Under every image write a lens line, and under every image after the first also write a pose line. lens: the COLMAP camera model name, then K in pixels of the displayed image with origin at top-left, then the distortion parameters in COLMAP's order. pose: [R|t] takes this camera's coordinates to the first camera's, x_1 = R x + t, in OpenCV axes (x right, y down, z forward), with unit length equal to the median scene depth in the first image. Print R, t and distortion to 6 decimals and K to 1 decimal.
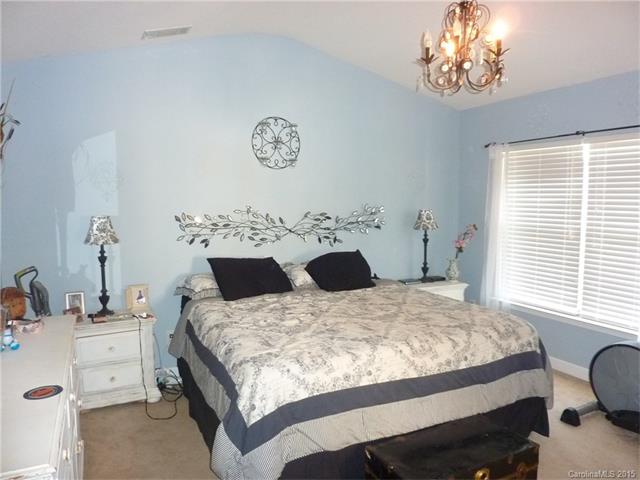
lens RADIAL K [[475.1, 0, 317.1], [0, 475.1, 243.4], [0, 0, 1]] dist [-0.021077, -0.017839]
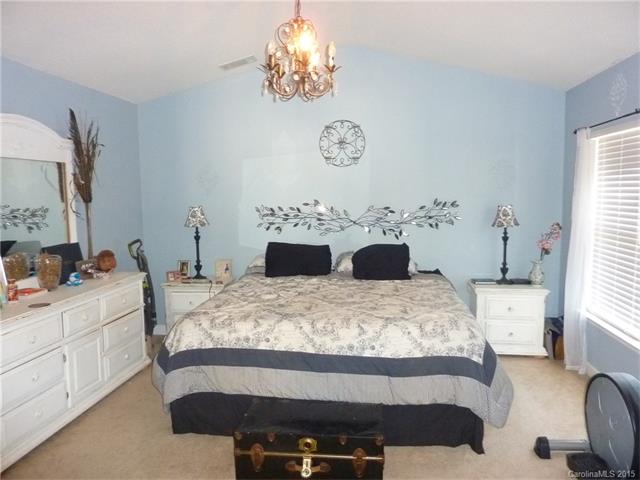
lens RADIAL K [[475.1, 0, 314.6], [0, 475.1, 237.9], [0, 0, 1]] dist [-0.021077, -0.017839]
pose [[0.833065, 0.051453, -0.550776, 0.491995], [-0.049943, 0.998594, 0.017747, -0.006546], [0.550915, 0.012723, 0.834464, 0.036423]]
